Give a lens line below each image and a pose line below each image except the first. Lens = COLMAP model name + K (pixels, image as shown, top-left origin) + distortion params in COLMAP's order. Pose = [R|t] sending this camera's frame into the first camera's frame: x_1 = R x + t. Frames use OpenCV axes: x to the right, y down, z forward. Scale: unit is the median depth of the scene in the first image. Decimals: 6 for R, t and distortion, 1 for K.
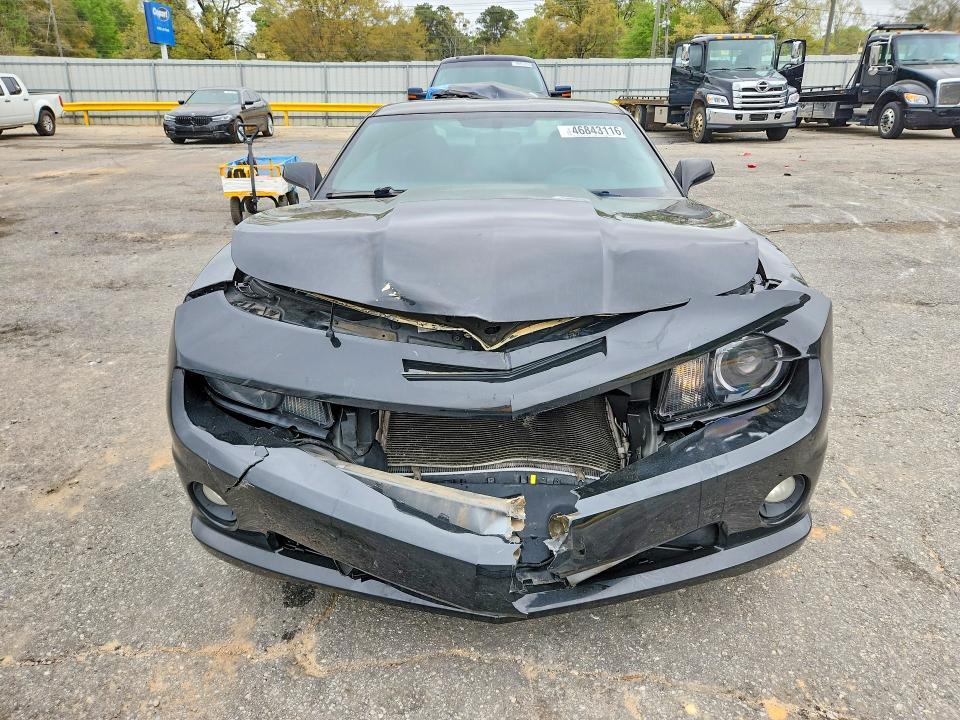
lens RADIAL K [[665.1, 0, 499.8], [0, 665.1, 341.5], [0, 0, 1]] dist [0.078769, -0.064077]
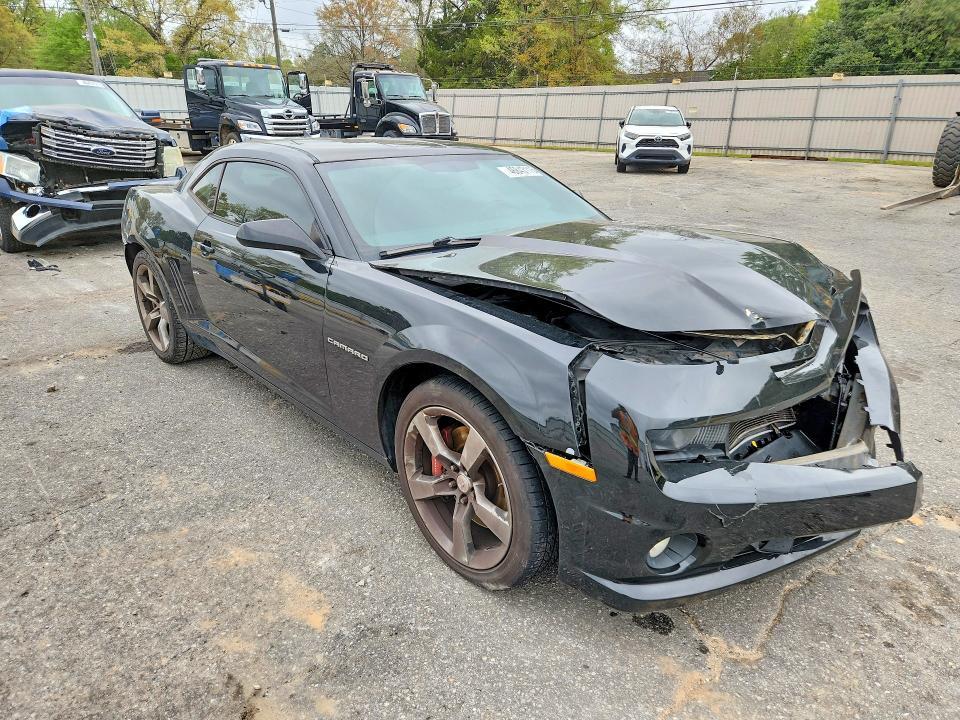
lens RADIAL K [[665.1, 0, 499.8], [0, 665.1, 341.5], [0, 0, 1]] dist [0.078769, -0.064077]
pose [[0.710551, -0.211885, 0.670986, -0.148540], [0.230448, 0.971068, 0.062608, -0.023479], [-0.664839, 0.110142, 0.738822, 0.046571]]
